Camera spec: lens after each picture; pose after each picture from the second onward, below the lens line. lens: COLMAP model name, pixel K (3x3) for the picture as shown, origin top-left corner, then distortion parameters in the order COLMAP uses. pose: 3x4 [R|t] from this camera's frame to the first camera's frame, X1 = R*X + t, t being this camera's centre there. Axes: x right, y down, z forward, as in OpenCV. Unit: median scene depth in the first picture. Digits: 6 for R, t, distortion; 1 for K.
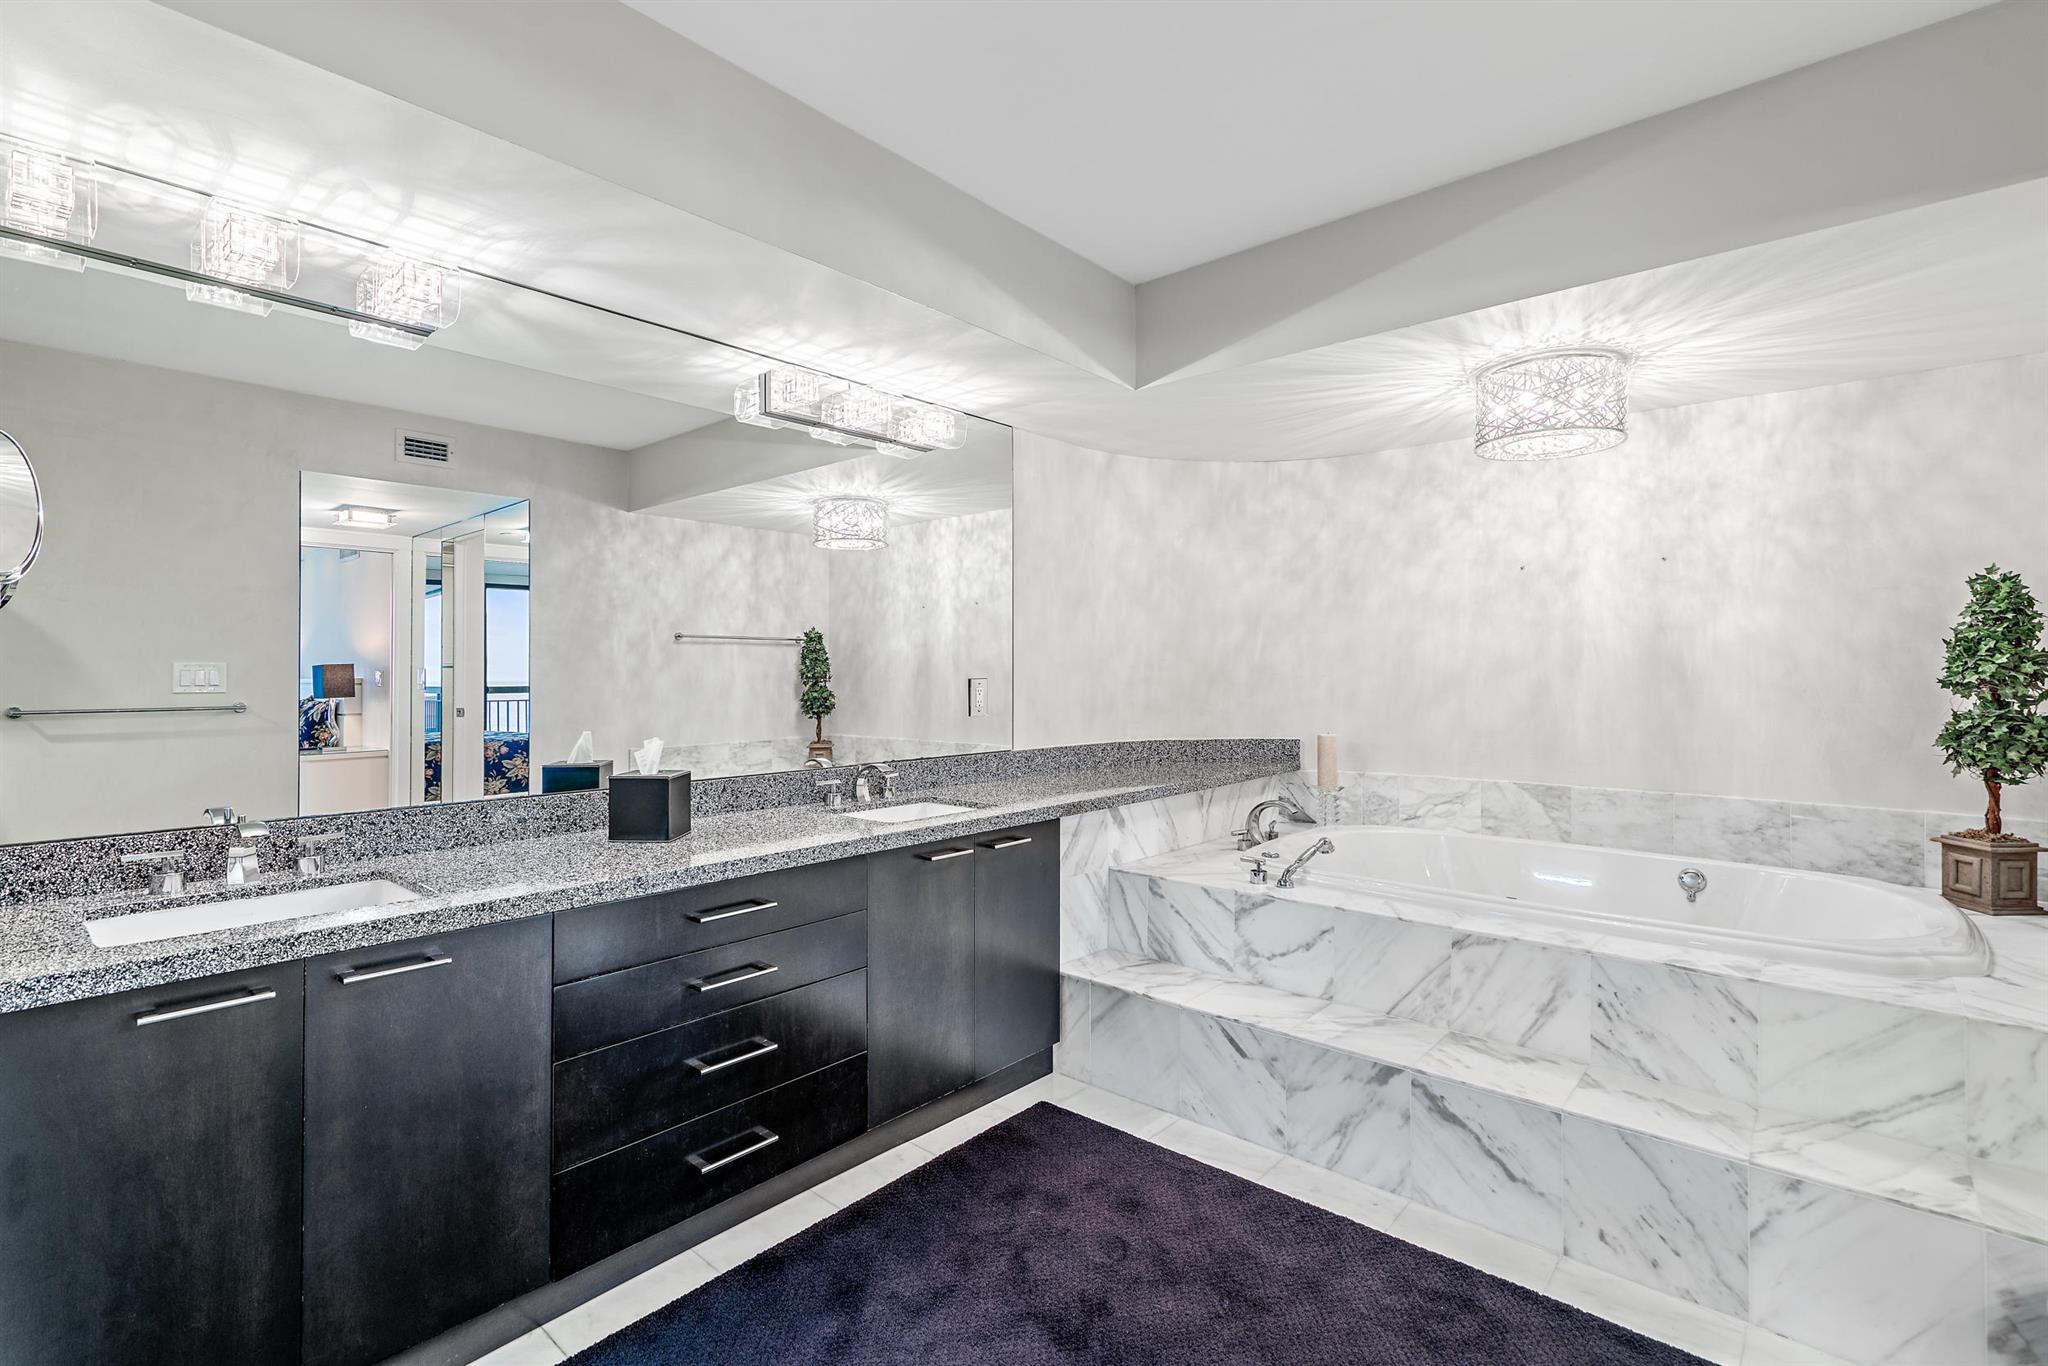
lens RADIAL K [[934.9, 0, 1022.2], [0, 934.9, 670.1], [0, 0, 1]] dist [0.000317, 0.000110]
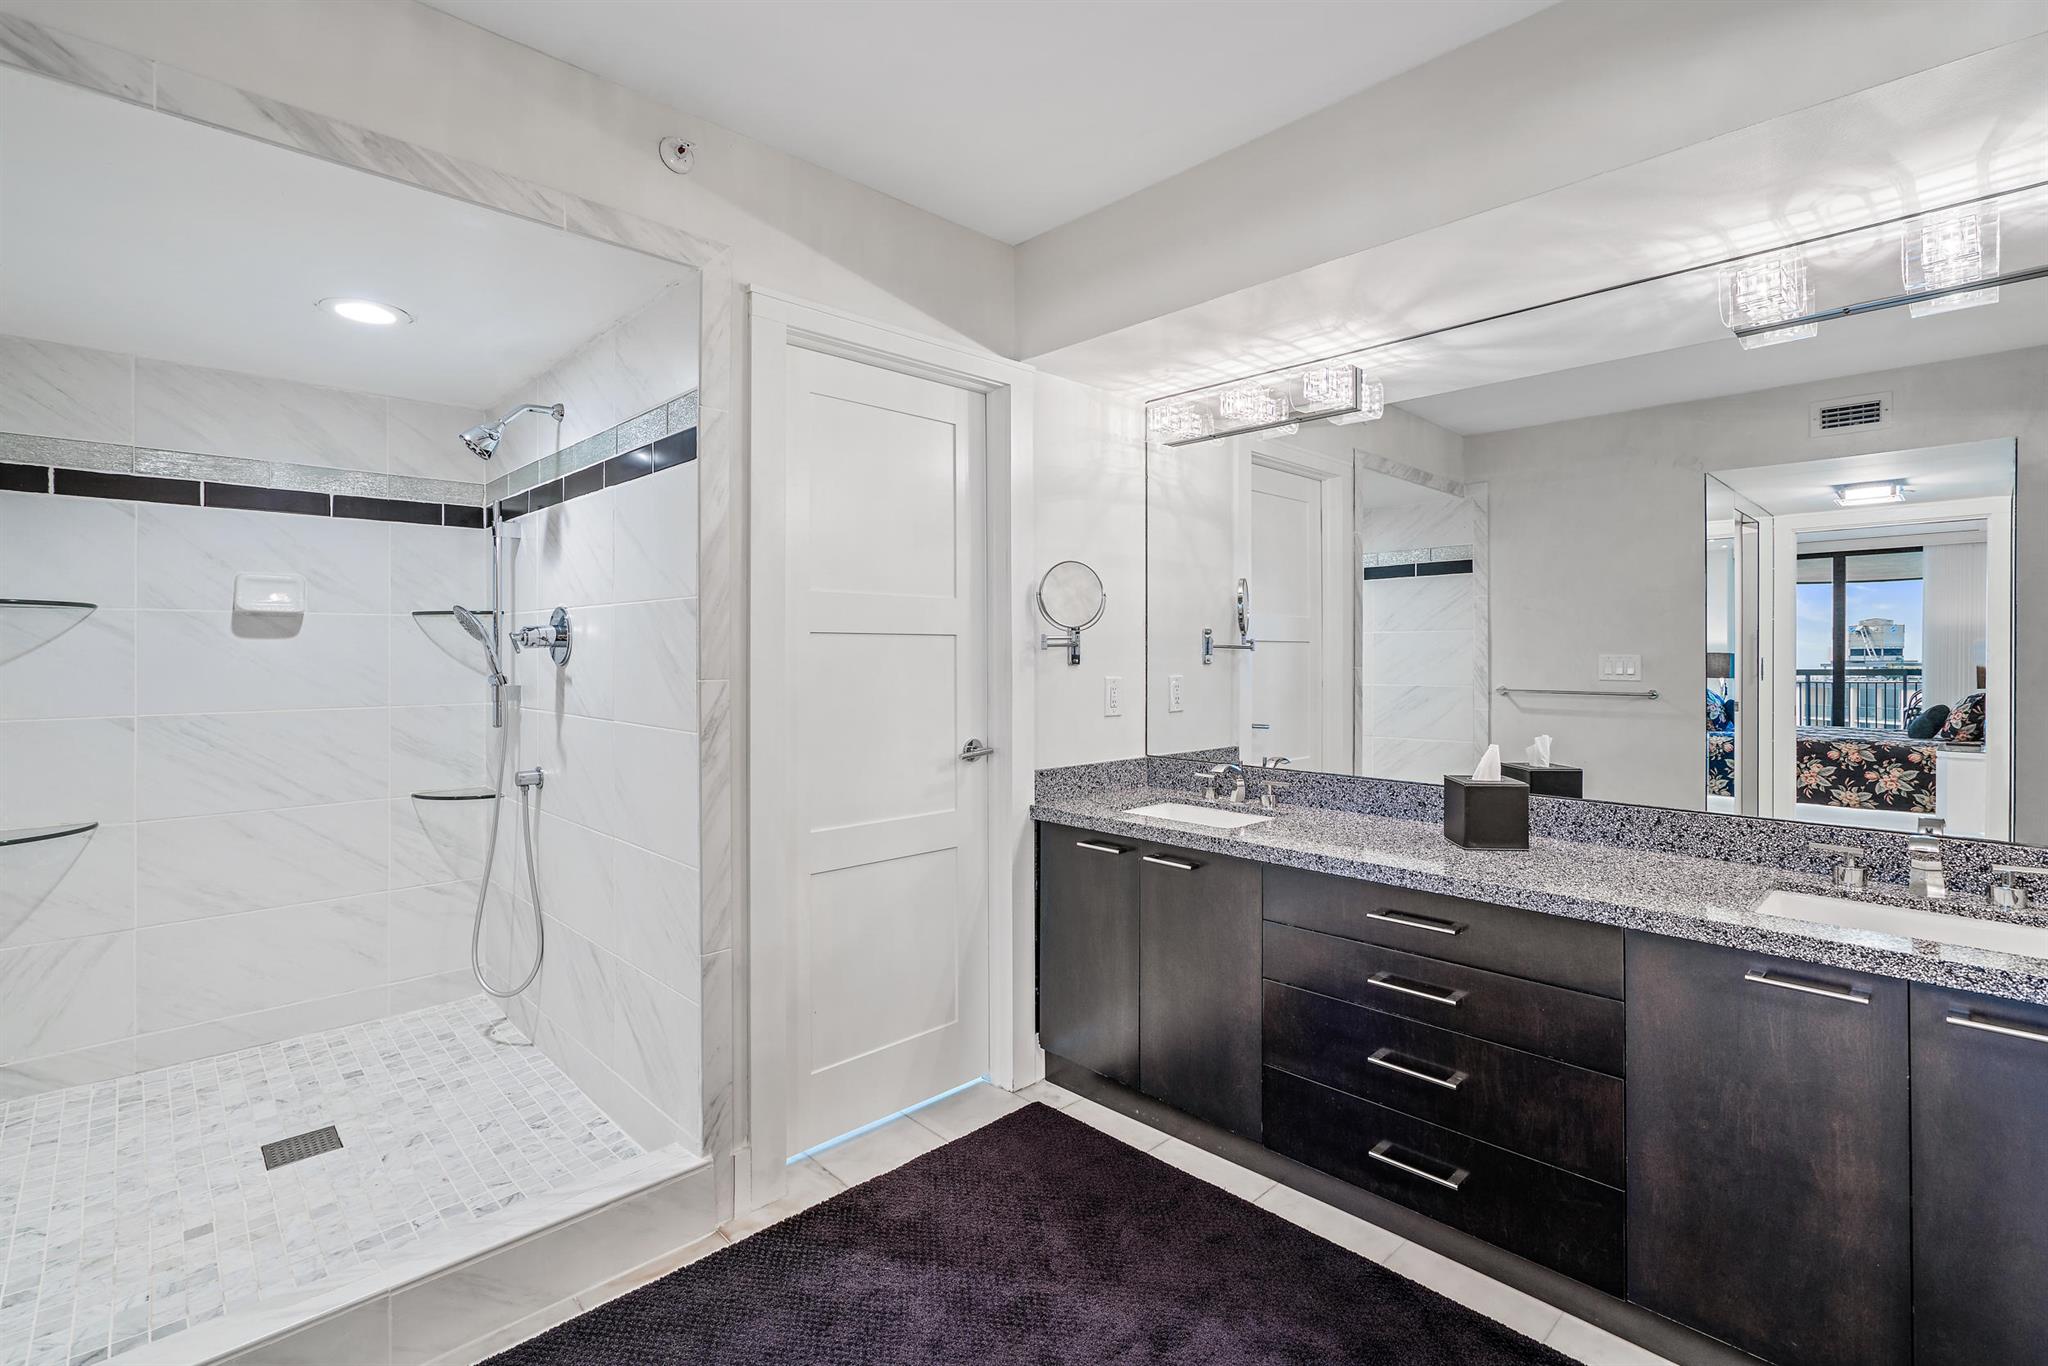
lens RADIAL K [[944.9, 0, 1022.1], [0, 944.9, 654.9], [0, 0, 1]] dist [-0.000681, -0.000239]
pose [[-0.080989, 0.003432, -0.996709, 0.669936], [-0.000329, 0.999994, 0.003470, -0.025942], [0.996715, 0.000609, -0.080987, 0.622701]]
